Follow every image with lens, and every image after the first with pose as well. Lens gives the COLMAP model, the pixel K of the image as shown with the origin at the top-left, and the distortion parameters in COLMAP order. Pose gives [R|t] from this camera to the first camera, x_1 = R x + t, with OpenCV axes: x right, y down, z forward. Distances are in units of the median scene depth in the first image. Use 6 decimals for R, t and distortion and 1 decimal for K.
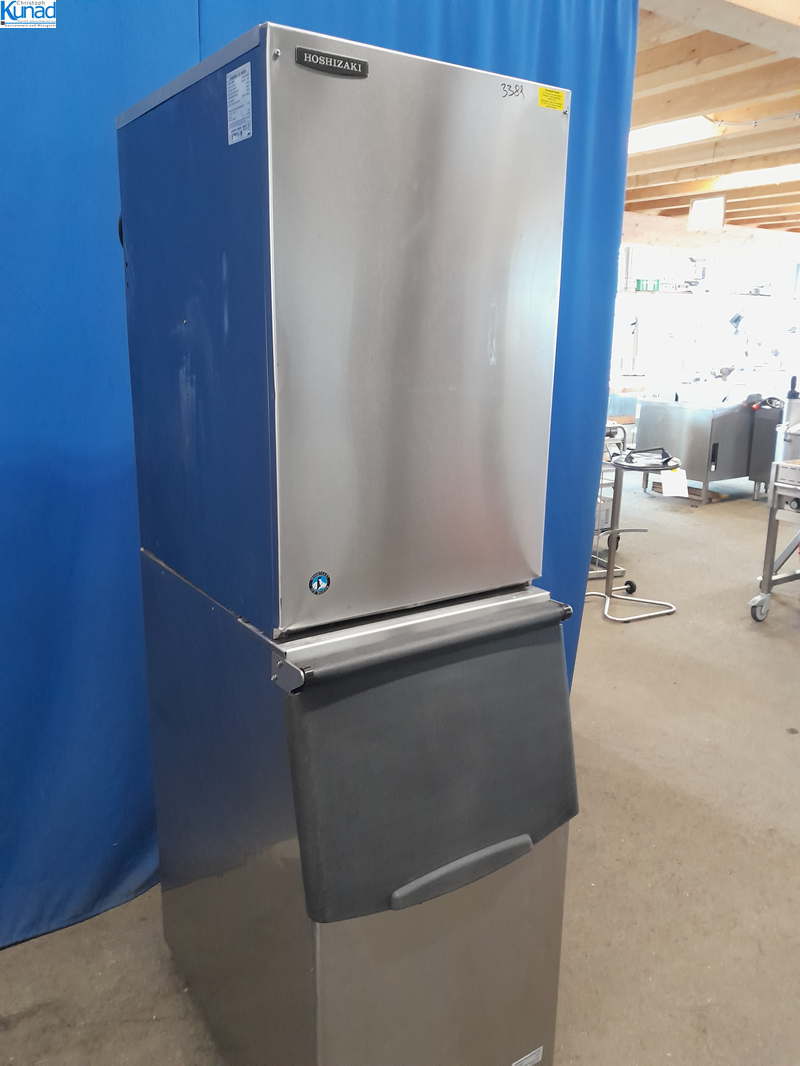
lens RADIAL K [[834.2, 0, 382.4], [0, 834.2, 534.2], [0, 0, 1]] dist [0.026287, 0.005343]
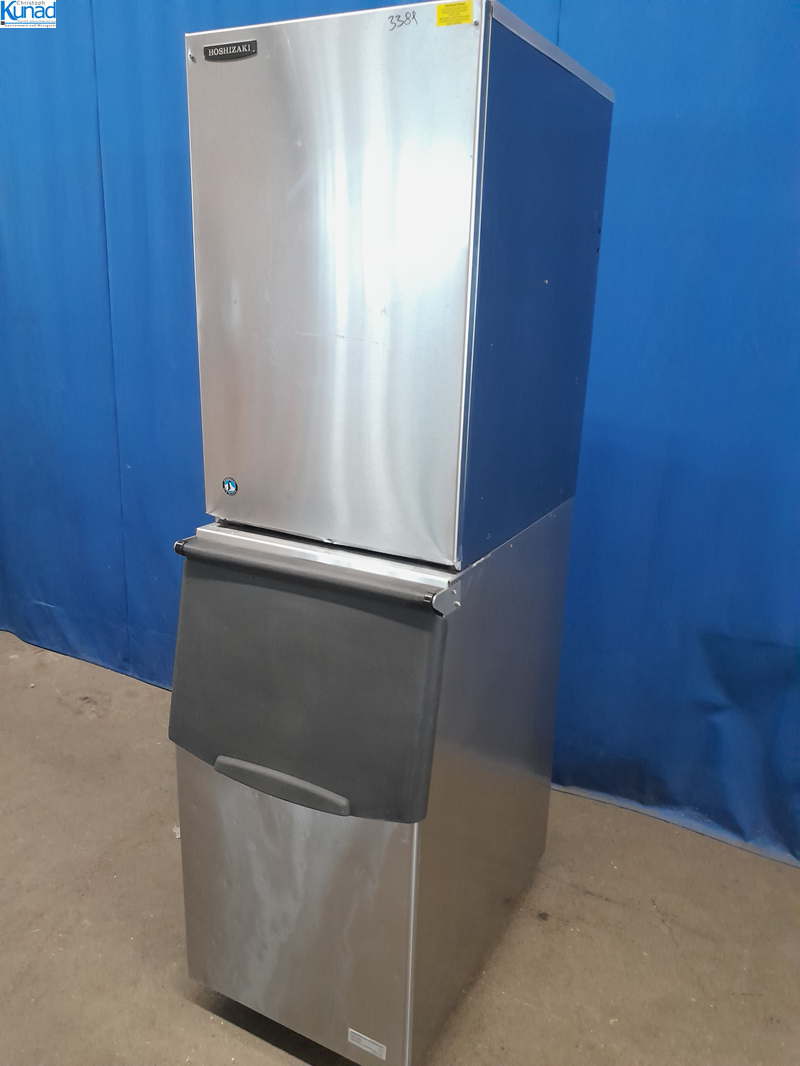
lens RADIAL K [[834.2, 0, 401.6], [0, 834.2, 539.4], [0, 0, 1]] dist [0.026287, 0.005343]
pose [[0.478128, 0.254734, -0.840538, 0.778207], [-0.240225, 0.958452, 0.153821, -0.082119], [0.844799, 0.128372, 0.519457, 0.415055]]
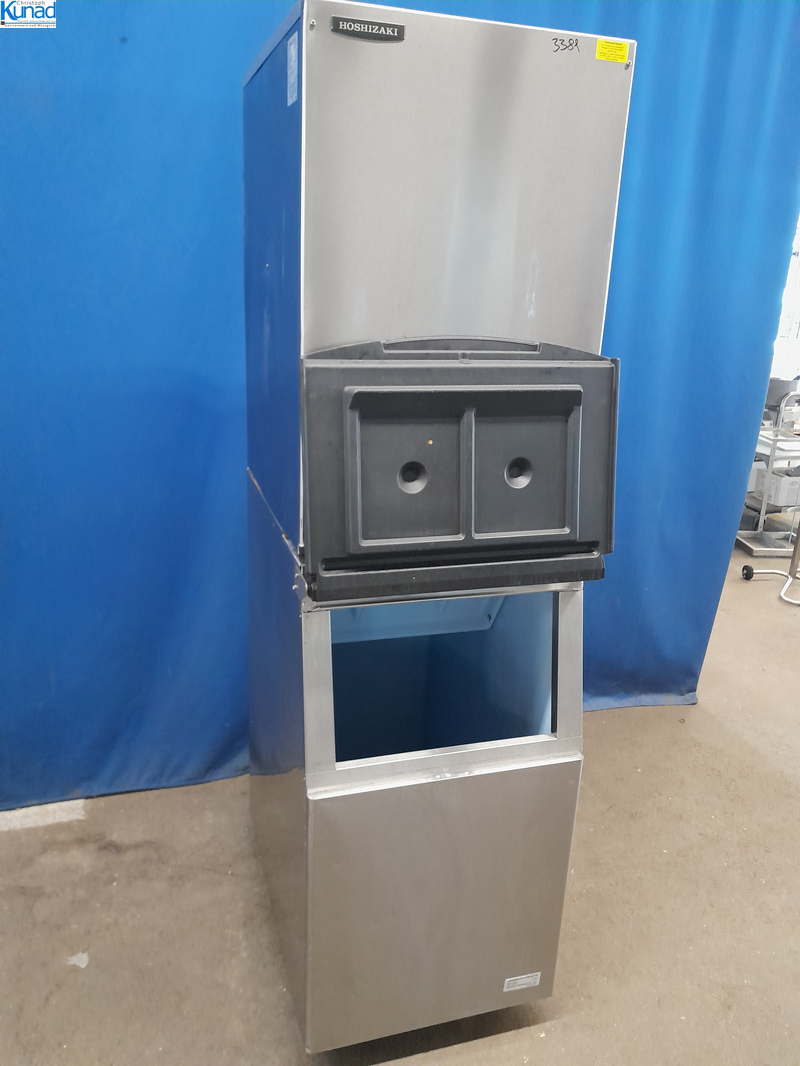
lens RADIAL K [[834.2, 0, 393.3], [0, 834.2, 525.5], [0, 0, 1]] dist [0.026287, 0.005343]
pose [[0.959484, 0.112340, -0.258400, 0.201166], [-0.098831, 0.992997, 0.064730, 0.001828], [0.263862, -0.036569, 0.963867, -0.038800]]
